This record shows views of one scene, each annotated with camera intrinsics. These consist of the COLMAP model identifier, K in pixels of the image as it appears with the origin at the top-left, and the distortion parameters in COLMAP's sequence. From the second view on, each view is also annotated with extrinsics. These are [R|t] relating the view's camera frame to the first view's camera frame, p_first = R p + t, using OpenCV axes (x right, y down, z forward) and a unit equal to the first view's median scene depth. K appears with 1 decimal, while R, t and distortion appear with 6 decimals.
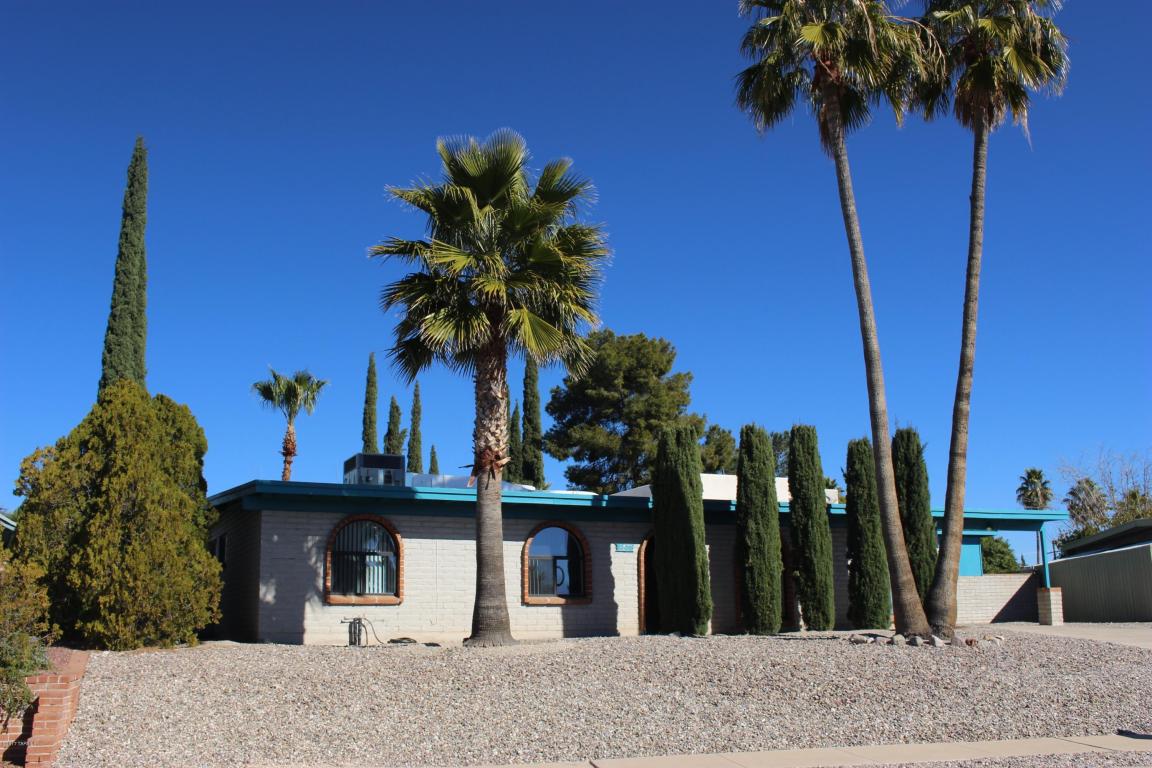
lens RADIAL K [[1117.3, 0, 576.0], [0, 1117.3, 384.0], [0, 0, 1]] dist [-0.102981, 0.010218]
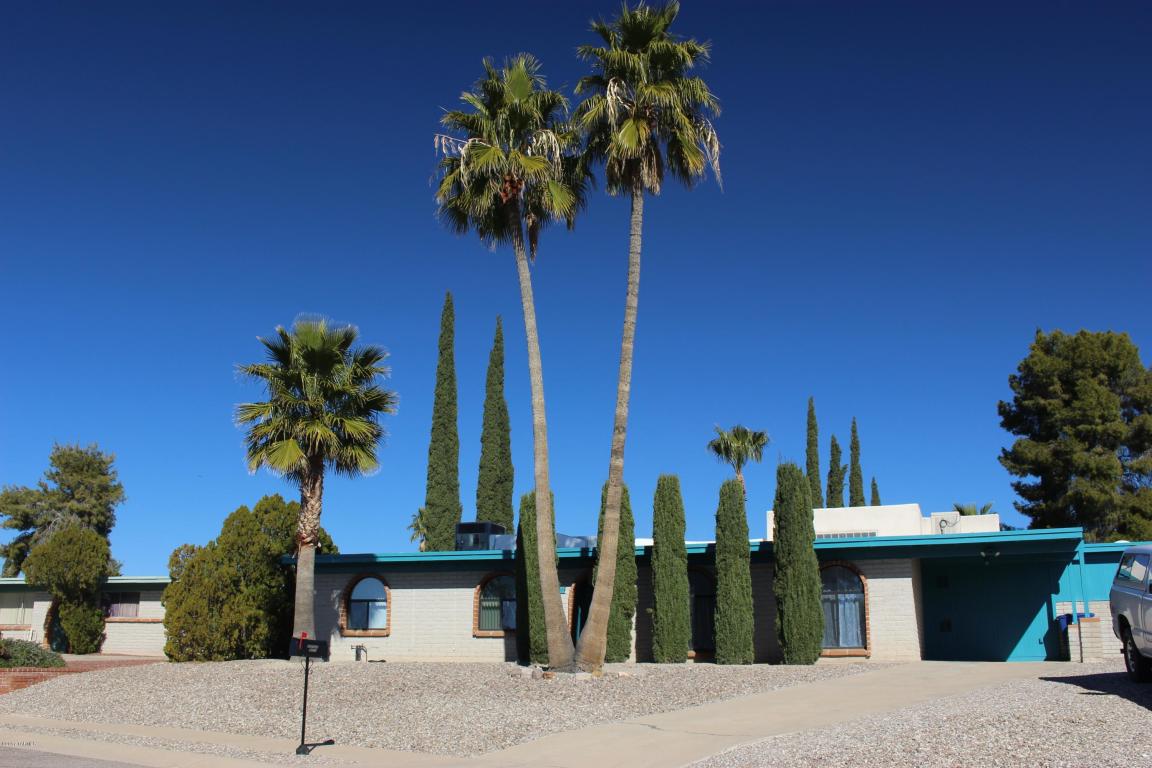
lens RADIAL K [[1130.0, 0, 576.0], [0, 1130.0, 384.0], [0, 0, 1]] dist [-0.107163, 0.004280]
pose [[0.699363, -0.154077, -0.697962, 0.990735], [0.141058, 0.987037, -0.076550, 0.022971], [0.700710, -0.044917, 0.712031, 0.155414]]
